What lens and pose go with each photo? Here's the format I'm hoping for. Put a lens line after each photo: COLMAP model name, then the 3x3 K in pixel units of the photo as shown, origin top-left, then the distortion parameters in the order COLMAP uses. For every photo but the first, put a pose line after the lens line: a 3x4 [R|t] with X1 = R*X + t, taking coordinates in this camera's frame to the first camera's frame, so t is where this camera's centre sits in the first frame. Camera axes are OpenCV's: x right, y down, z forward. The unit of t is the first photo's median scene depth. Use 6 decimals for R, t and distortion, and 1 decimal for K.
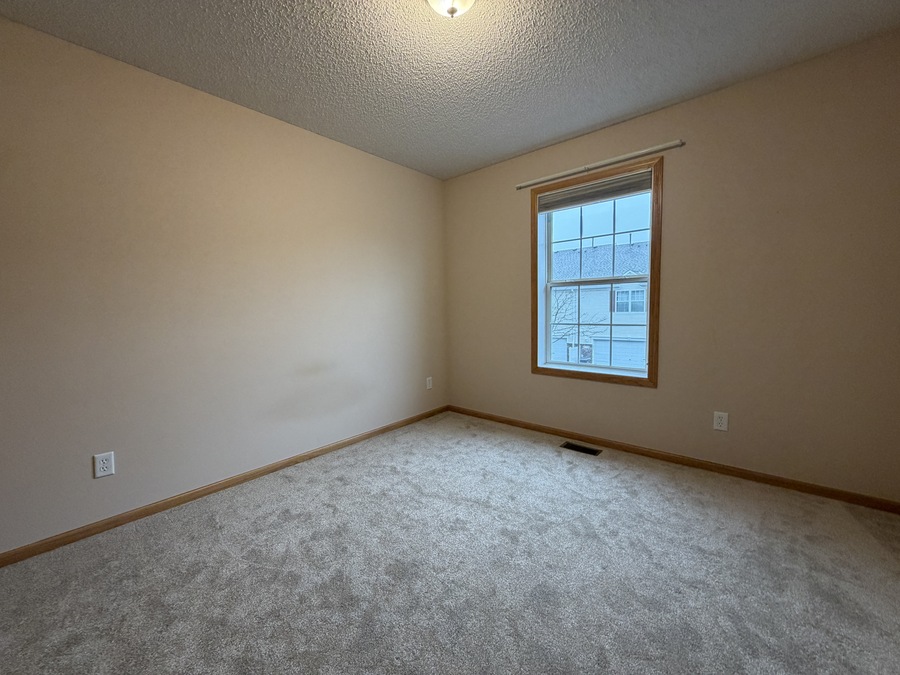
lens RADIAL K [[359.0, 0, 445.5], [0, 359.0, 337.4], [0, 0, 1]] dist [0.000048, 0.000139]
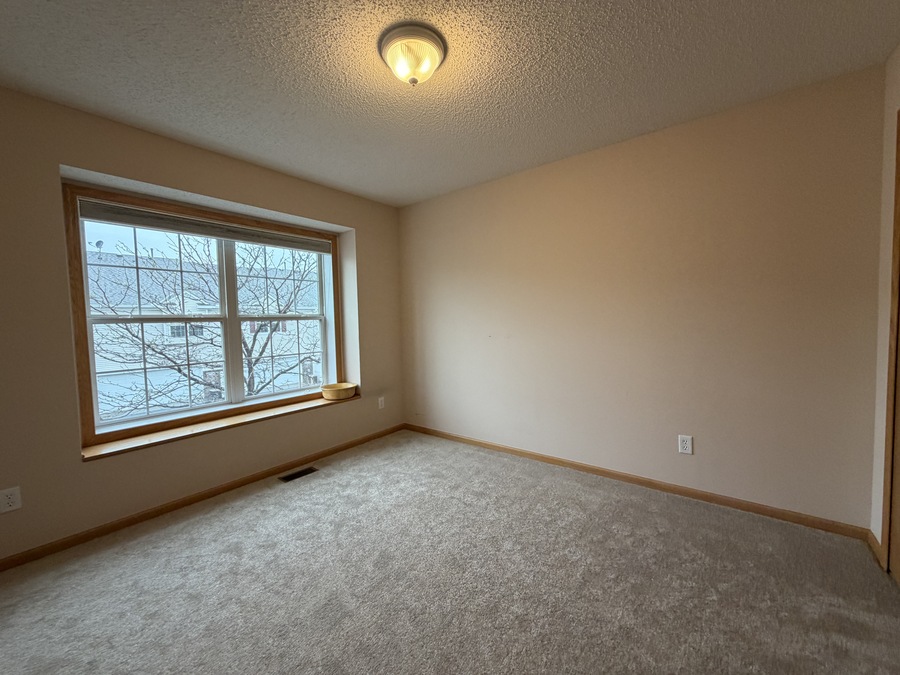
lens RADIAL K [[359.0, 0, 445.5], [0, 359.0, 337.4], [0, 0, 1]] dist [0.000048, 0.000139]
pose [[-0.042491, -0.009625, 0.999050, -0.677393], [0.146469, 0.989090, 0.015759, -0.039703], [-0.988302, 0.147000, -0.040618, 0.545510]]
